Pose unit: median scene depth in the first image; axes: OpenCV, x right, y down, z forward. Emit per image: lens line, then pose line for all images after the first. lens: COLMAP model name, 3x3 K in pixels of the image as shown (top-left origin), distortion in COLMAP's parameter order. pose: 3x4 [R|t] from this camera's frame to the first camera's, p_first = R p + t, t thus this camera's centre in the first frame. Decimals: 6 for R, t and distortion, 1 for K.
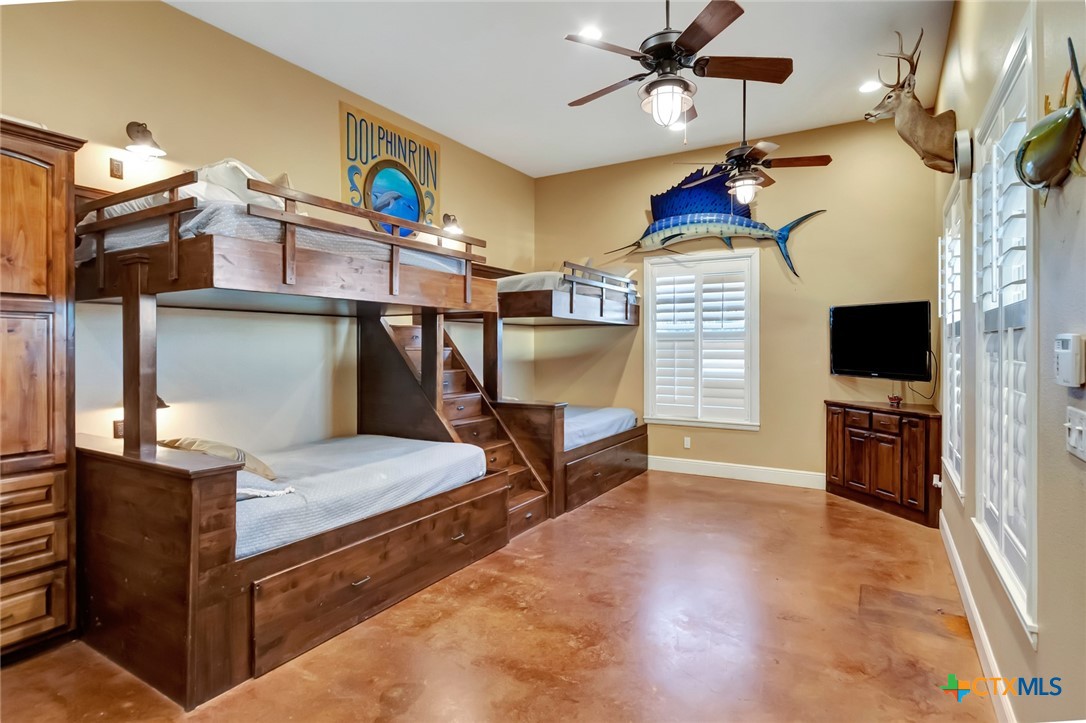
lens RADIAL K [[578.4, 0, 544.9], [0, 578.4, 342.9], [0, 0, 1]] dist [0.004843, 0.001145]
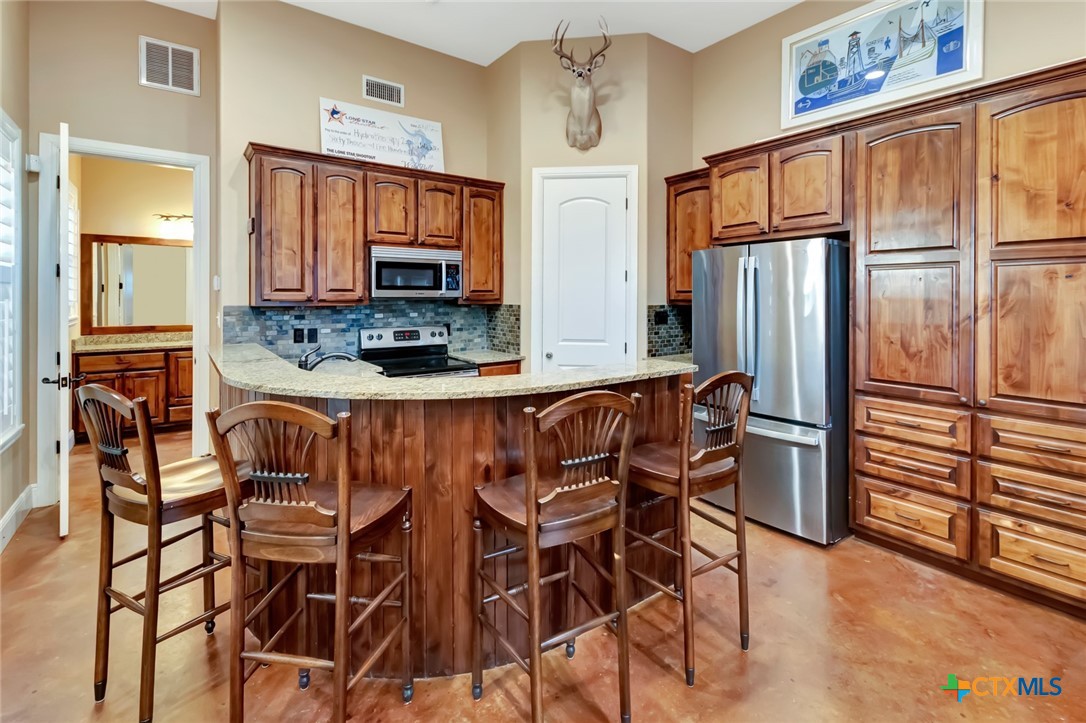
lens RADIAL K [[476.2, 0, 539.2], [0, 476.2, 295.9], [0, 0, 1]] dist [0.001757, -0.000149]
pose [[-0.370517, 0.005540, -0.928809, 0.455473], [-0.001672, 0.999977, 0.006632, 0.021910], [0.928824, 0.004010, -0.370499, 1.306270]]
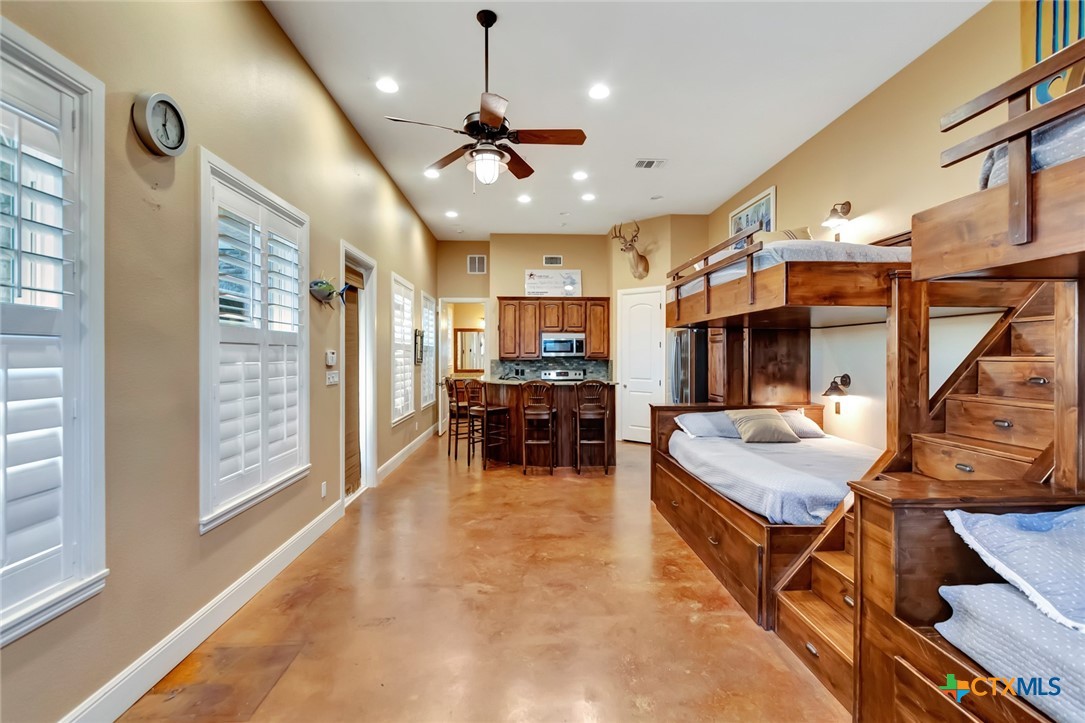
lens RADIAL K [[475.7, 0, 543.5], [0, 475.7, 356.3], [0, 0, 1]] dist [0.001757, -0.000149]
pose [[-0.831739, 0.002954, -0.555159, 0.526474], [0.000160, 0.999987, 0.005082, 0.021915], [0.555167, 0.004138, -0.831729, 1.490522]]
